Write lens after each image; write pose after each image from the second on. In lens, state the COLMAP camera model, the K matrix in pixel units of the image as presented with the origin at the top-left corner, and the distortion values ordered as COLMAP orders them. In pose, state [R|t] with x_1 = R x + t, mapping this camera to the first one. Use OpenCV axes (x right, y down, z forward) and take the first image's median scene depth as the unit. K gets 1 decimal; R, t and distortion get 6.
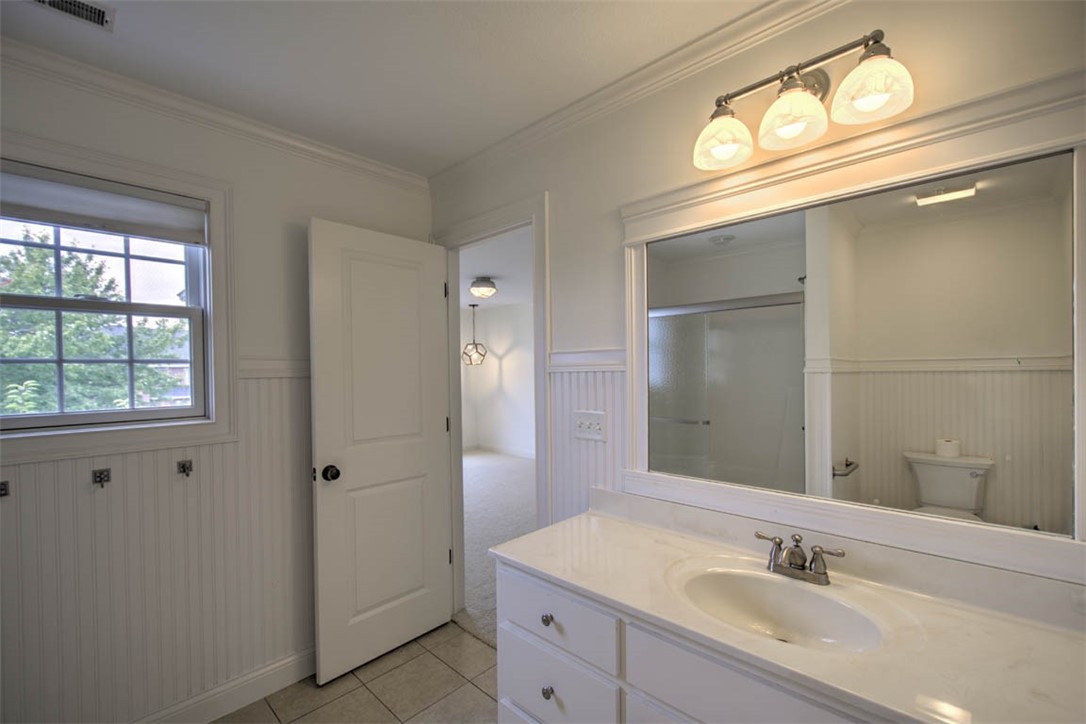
lens RADIAL K [[466.9, 0, 543.4], [0, 466.9, 367.8], [0, 0, 1]] dist [0.052684, -0.000704]
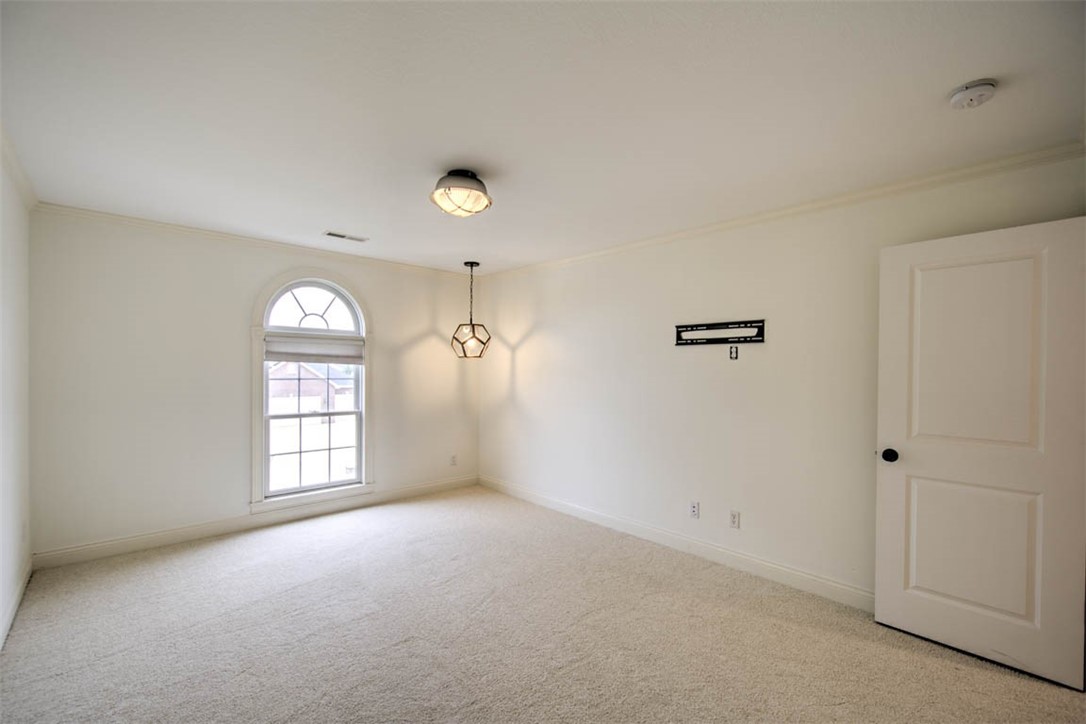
lens RADIAL K [[466.9, 0, 542.6], [0, 466.9, 364.6], [0, 0, 1]] dist [0.052684, -0.000704]
pose [[0.997762, 0.020626, -0.063612, -0.009144], [-0.020442, 0.999785, 0.003542, -0.000813], [0.063671, -0.002234, 0.997968, 0.370395]]
